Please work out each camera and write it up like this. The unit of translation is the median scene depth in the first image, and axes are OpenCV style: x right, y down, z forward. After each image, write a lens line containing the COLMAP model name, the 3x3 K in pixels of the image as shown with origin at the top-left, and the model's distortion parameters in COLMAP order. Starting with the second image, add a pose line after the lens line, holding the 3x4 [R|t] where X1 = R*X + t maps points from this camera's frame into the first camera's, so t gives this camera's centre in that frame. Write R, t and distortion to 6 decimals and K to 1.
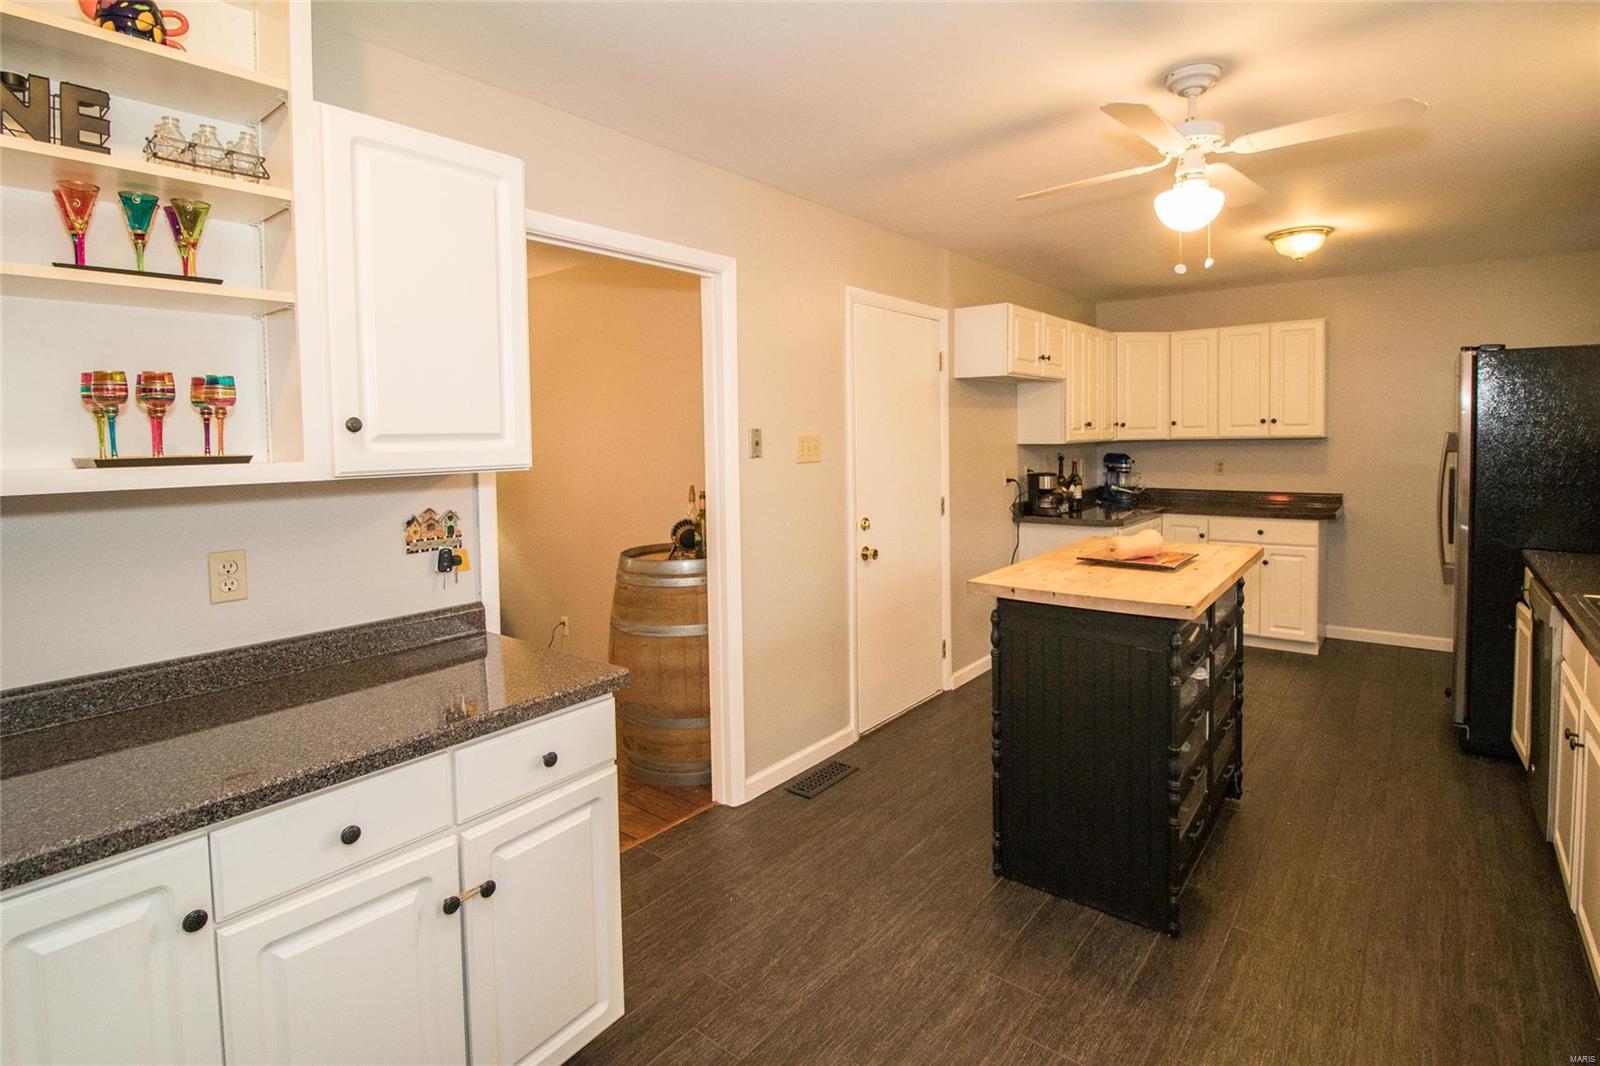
lens RADIAL K [[787.0, 0, 806.4], [0, 787.0, 530.6], [0, 0, 1]] dist [-0.015208, 0.000538]
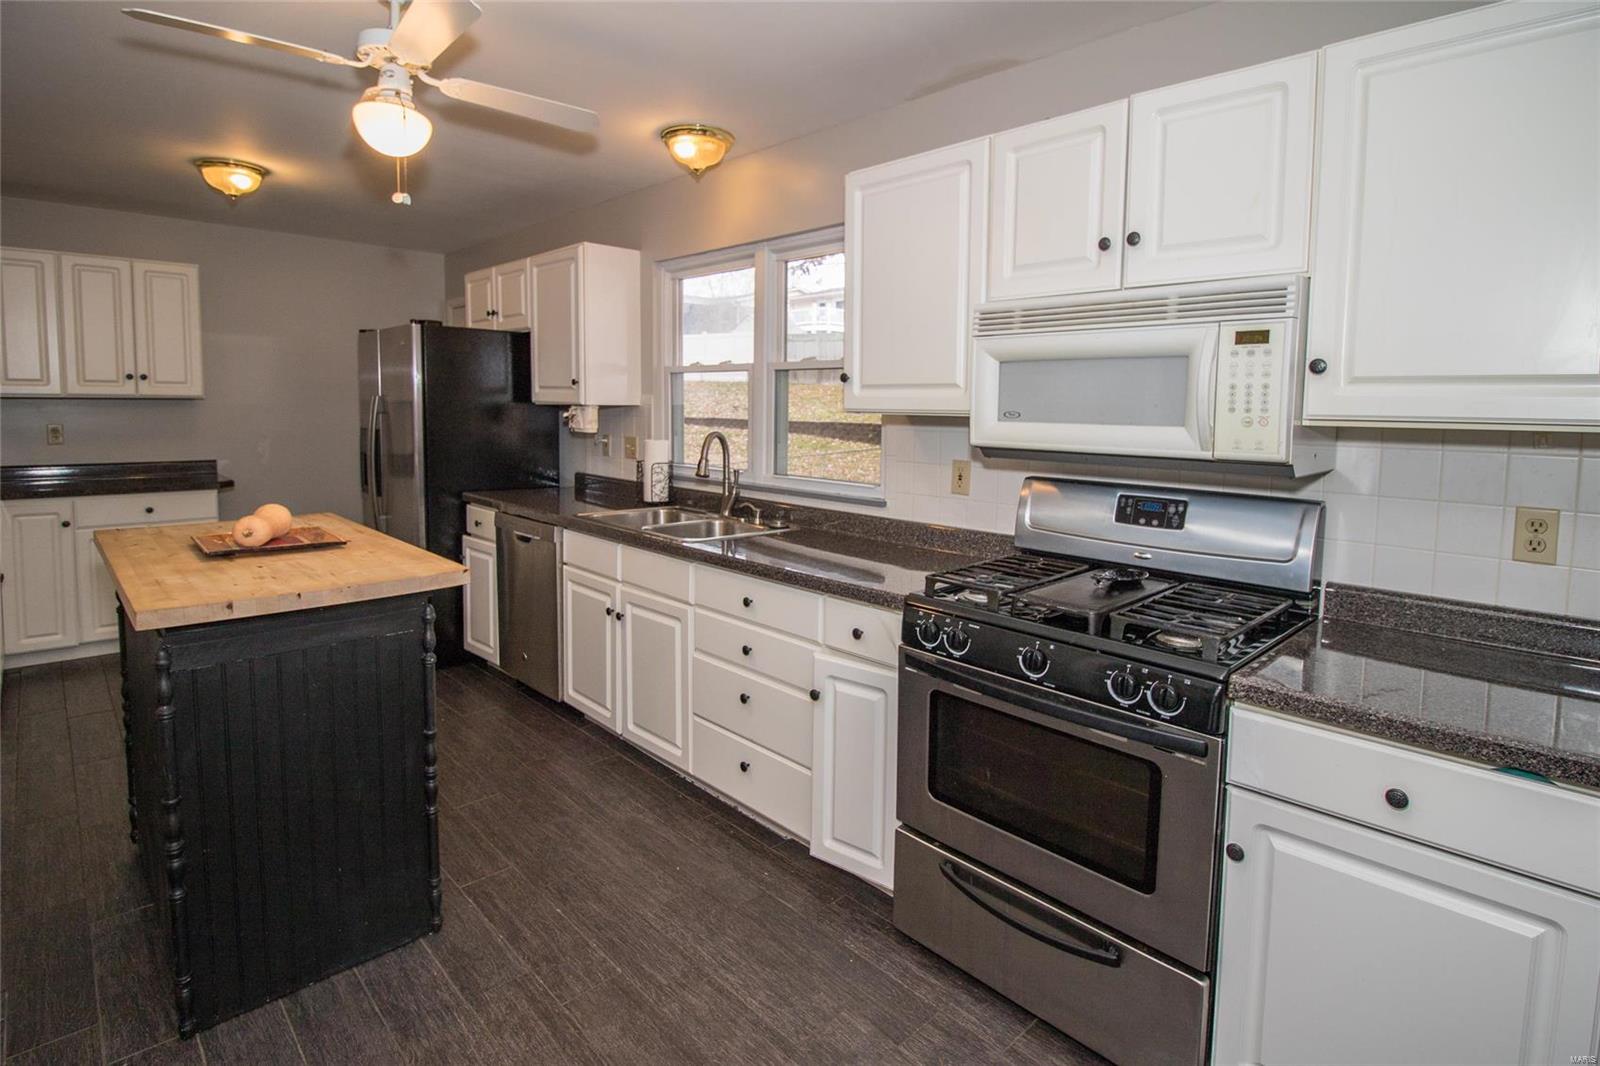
lens RADIAL K [[787.0, 0, 811.4], [0, 787.0, 522.3], [0, 0, 1]] dist [-0.015208, 0.000538]
pose [[0.124059, -0.130006, 0.983721, -0.166706], [0.100256, 0.987949, 0.117921, -0.013313], [-0.987197, 0.083994, 0.135598, 0.200678]]
